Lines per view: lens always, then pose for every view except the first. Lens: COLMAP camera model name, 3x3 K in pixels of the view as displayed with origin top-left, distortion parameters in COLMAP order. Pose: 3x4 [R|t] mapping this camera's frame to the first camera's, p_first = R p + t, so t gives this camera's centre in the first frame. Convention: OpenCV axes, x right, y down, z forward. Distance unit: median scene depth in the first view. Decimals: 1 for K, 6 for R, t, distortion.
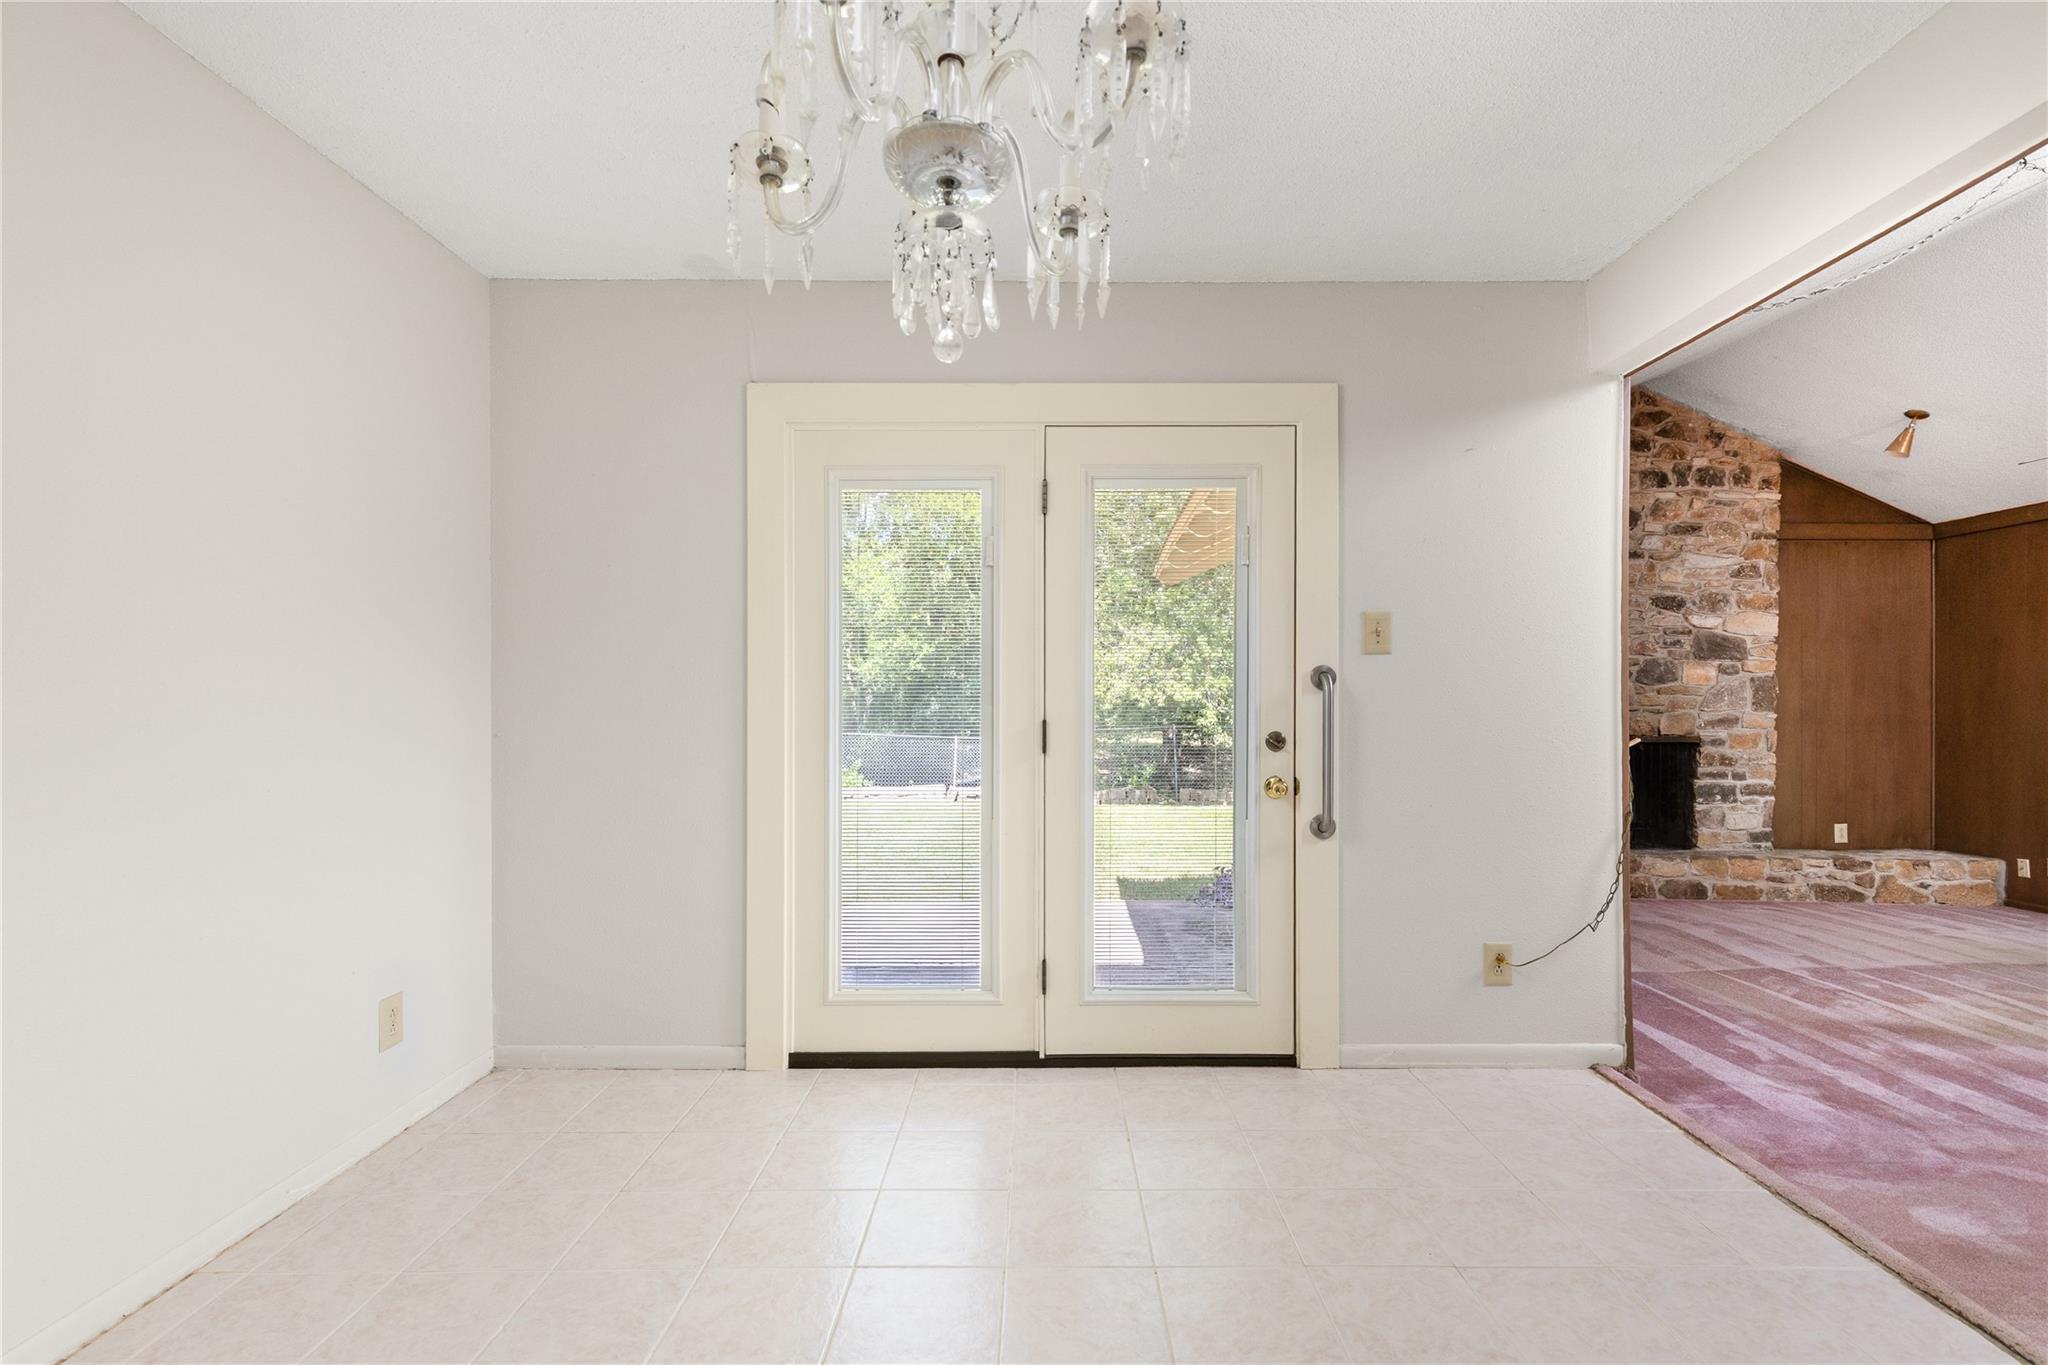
lens RADIAL K [[928.7, 0, 1039.2], [0, 928.7, 696.5], [0, 0, 1]] dist [0.004162, -0.001068]
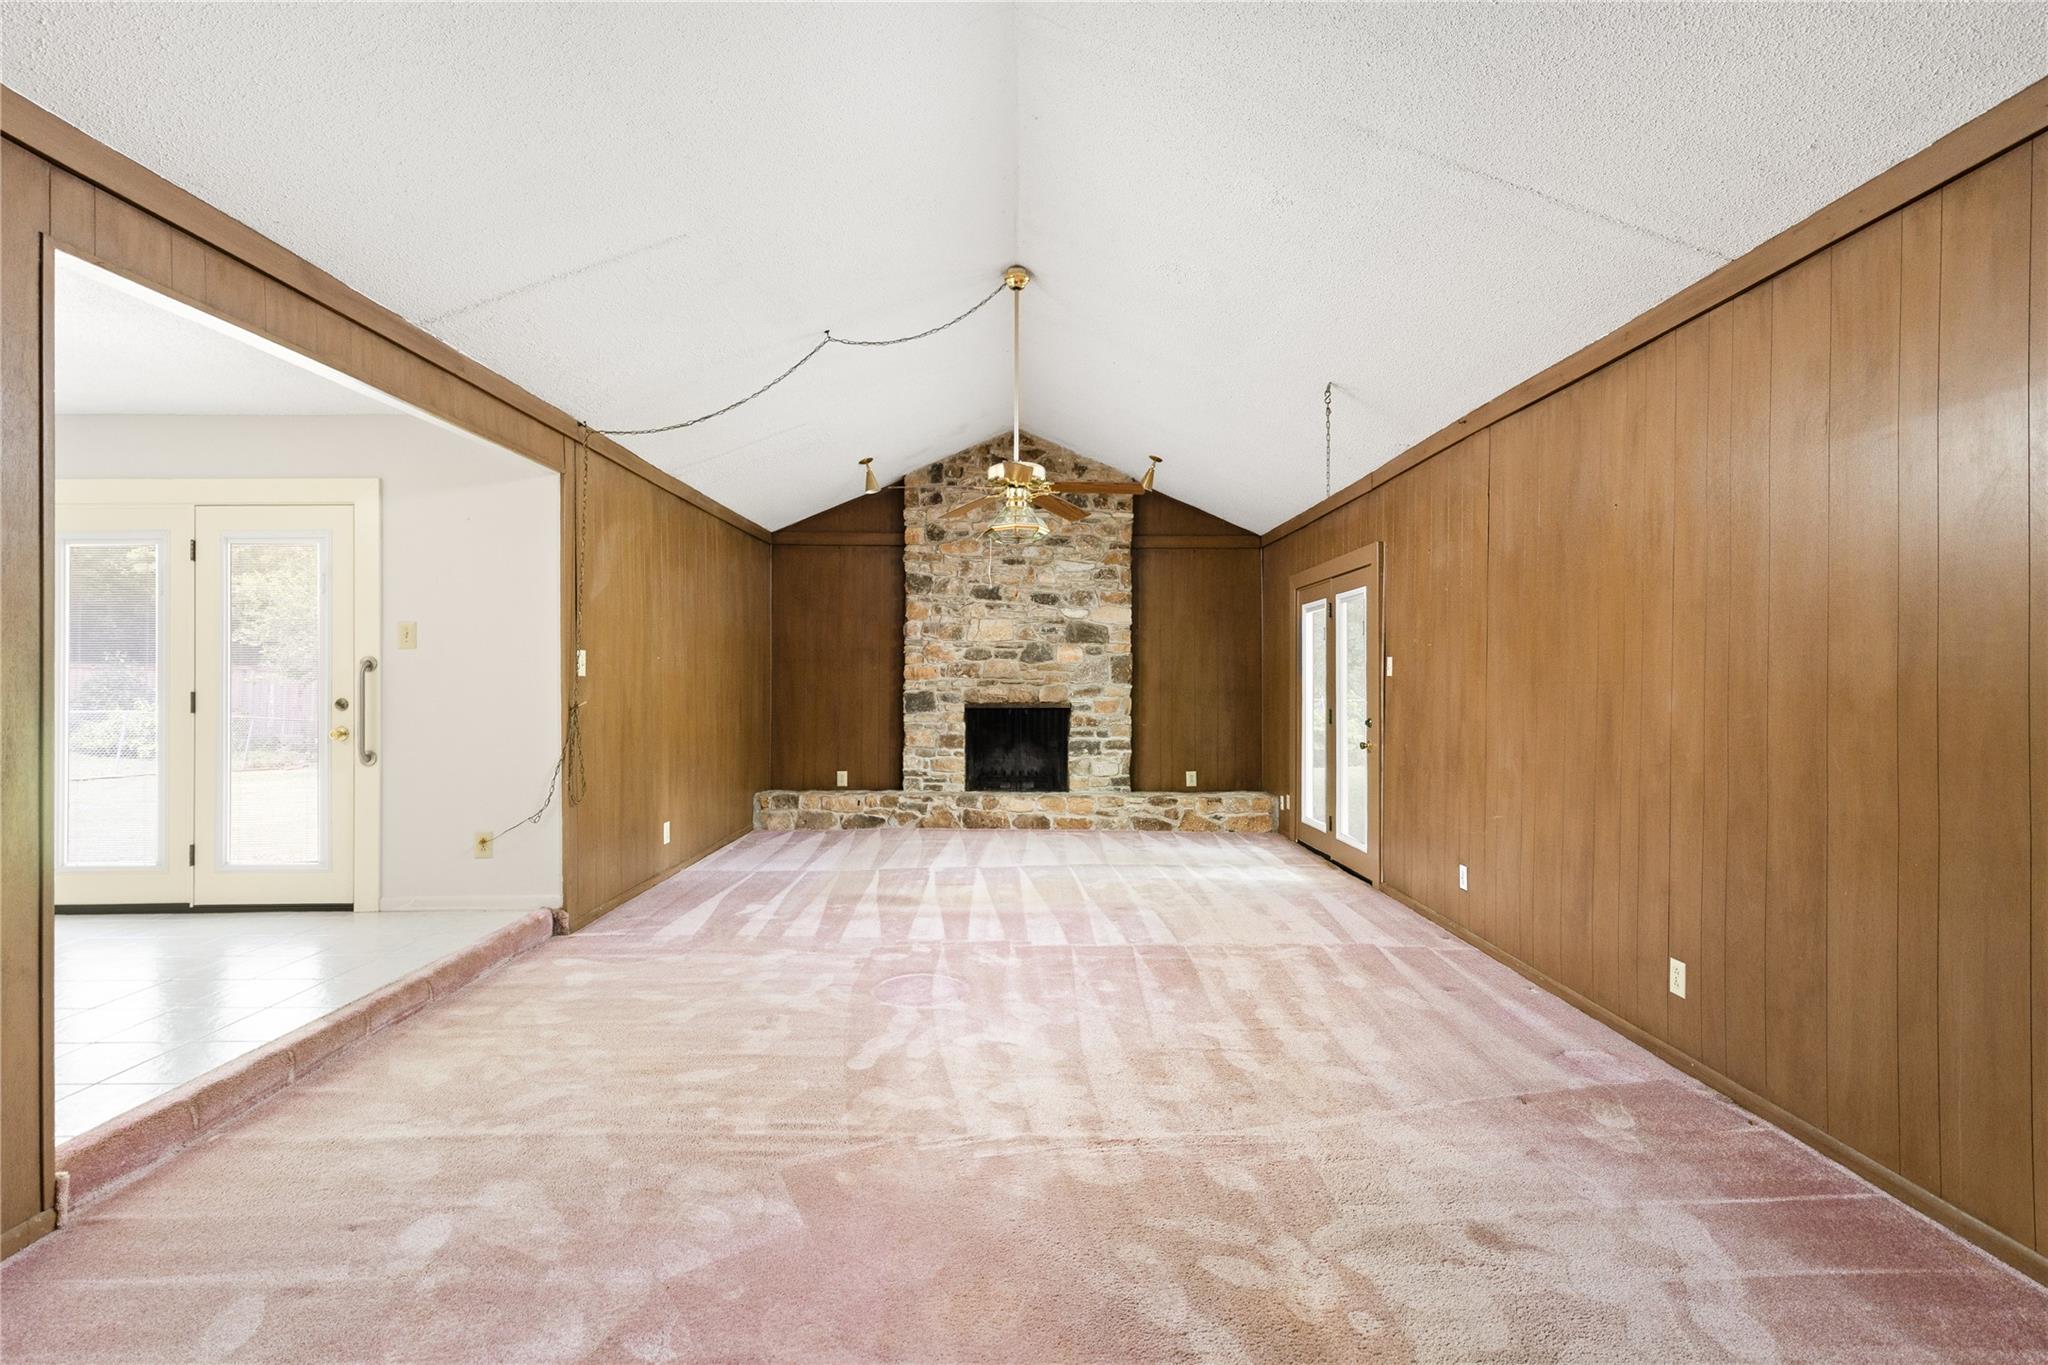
lens RADIAL K [[928.7, 0, 1026.4], [0, 928.7, 664.2], [0, 0, 1]] dist [0.004162, -0.001068]
pose [[0.999755, -0.005011, 0.021539, 0.623338], [0.005176, 0.999958, -0.007615, -0.001379], [-0.021500, 0.007725, 0.999739, -0.273481]]
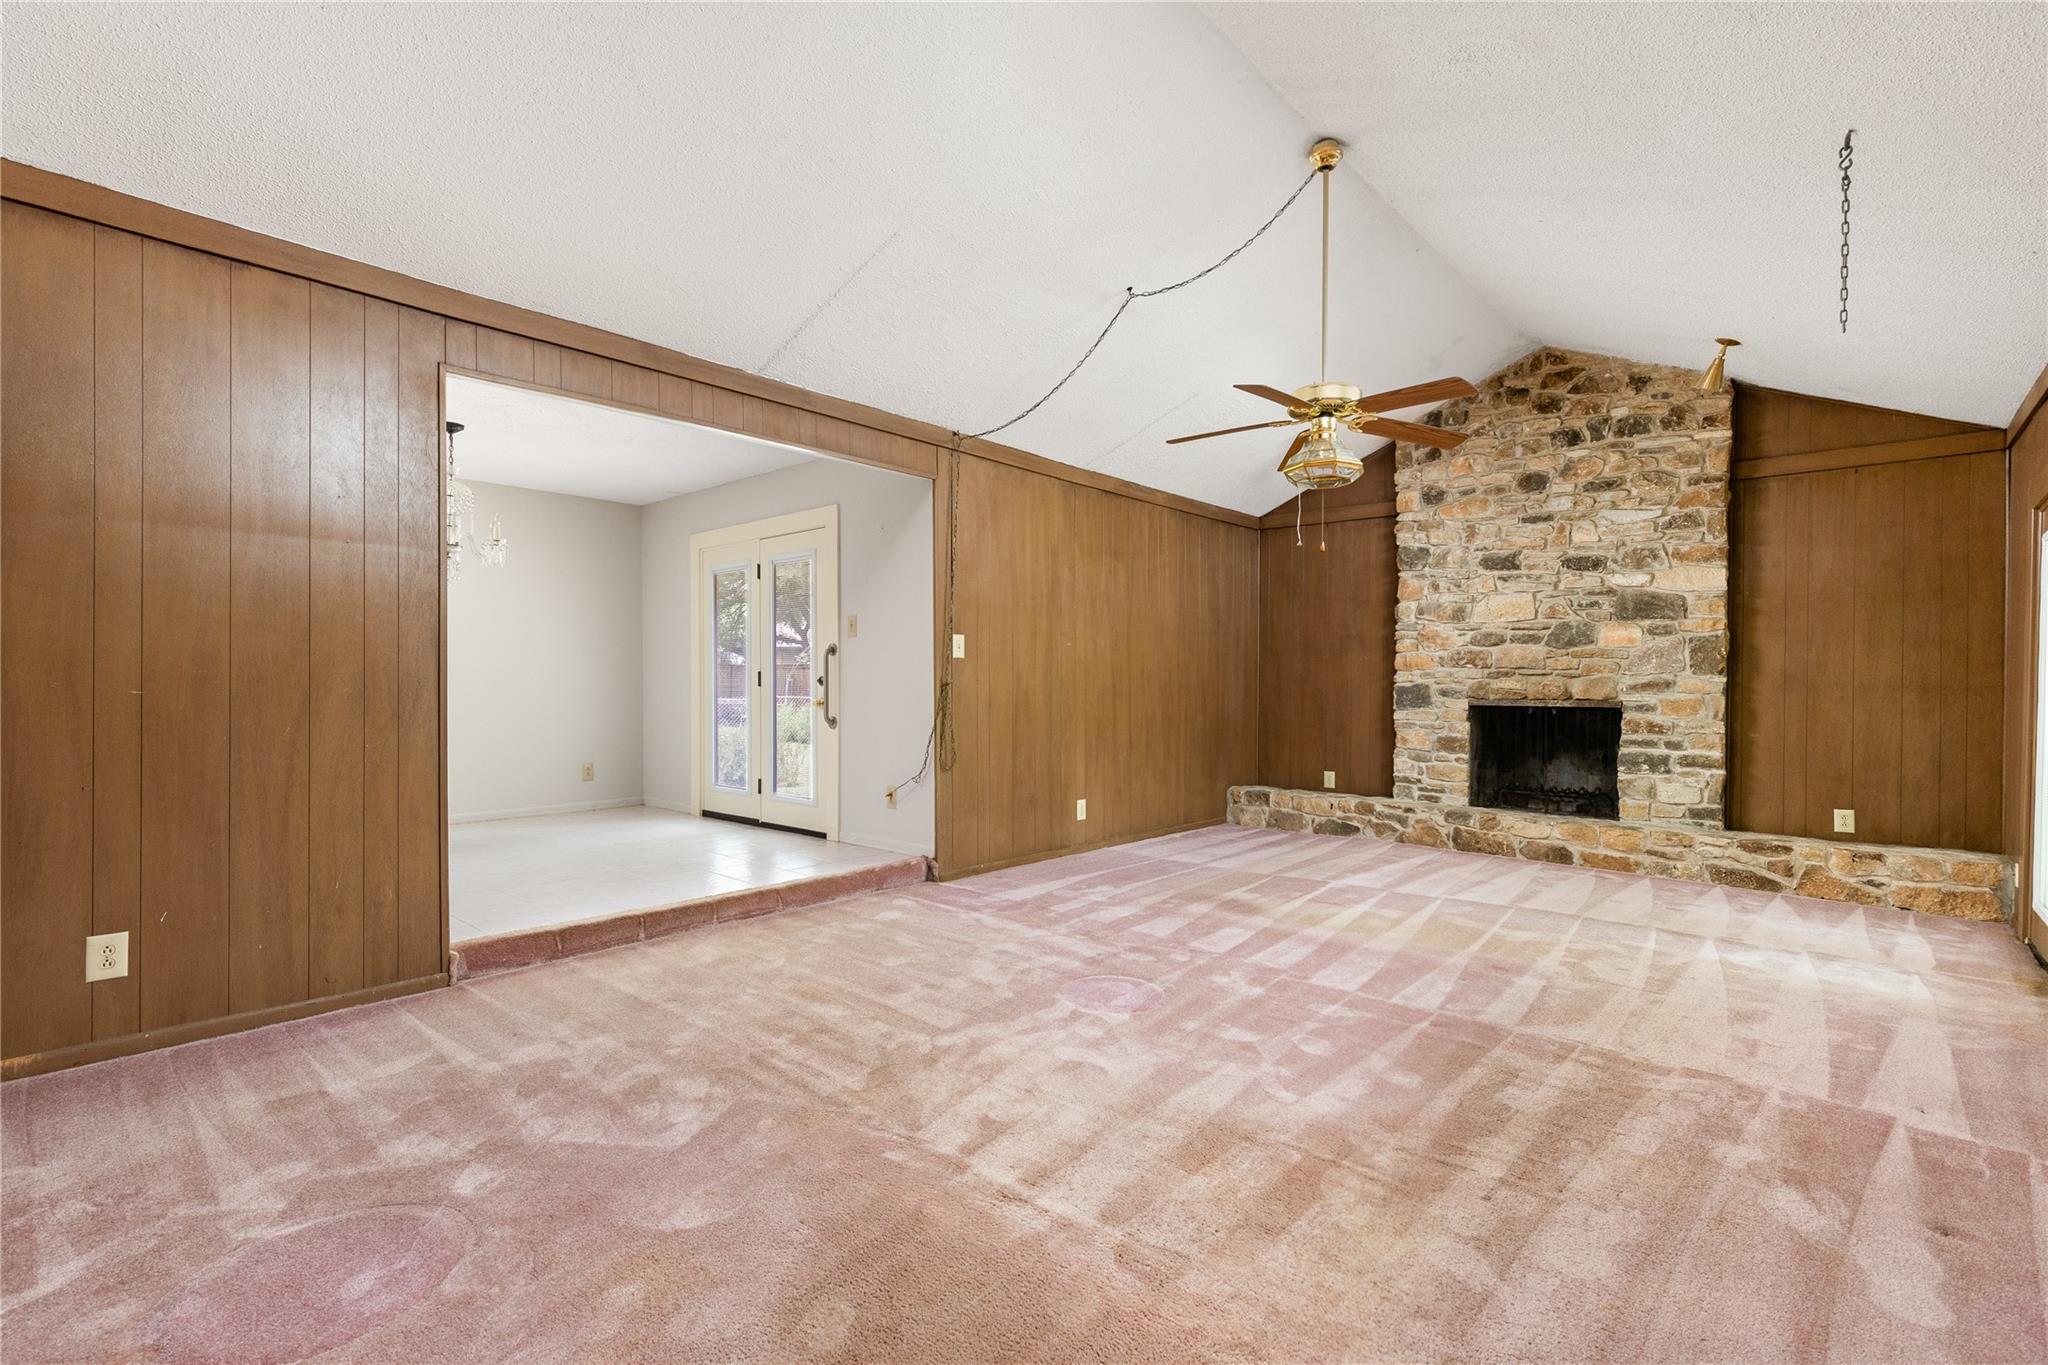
lens RADIAL K [[928.7, 0, 1028.4], [0, 928.7, 686.7], [0, 0, 1]] dist [0.004162, -0.001068]
pose [[0.751052, 0.003630, -0.660233, 0.883169], [0.000496, 0.999982, 0.006062, 0.021772], [0.660243, -0.004880, 0.751036, -0.110755]]
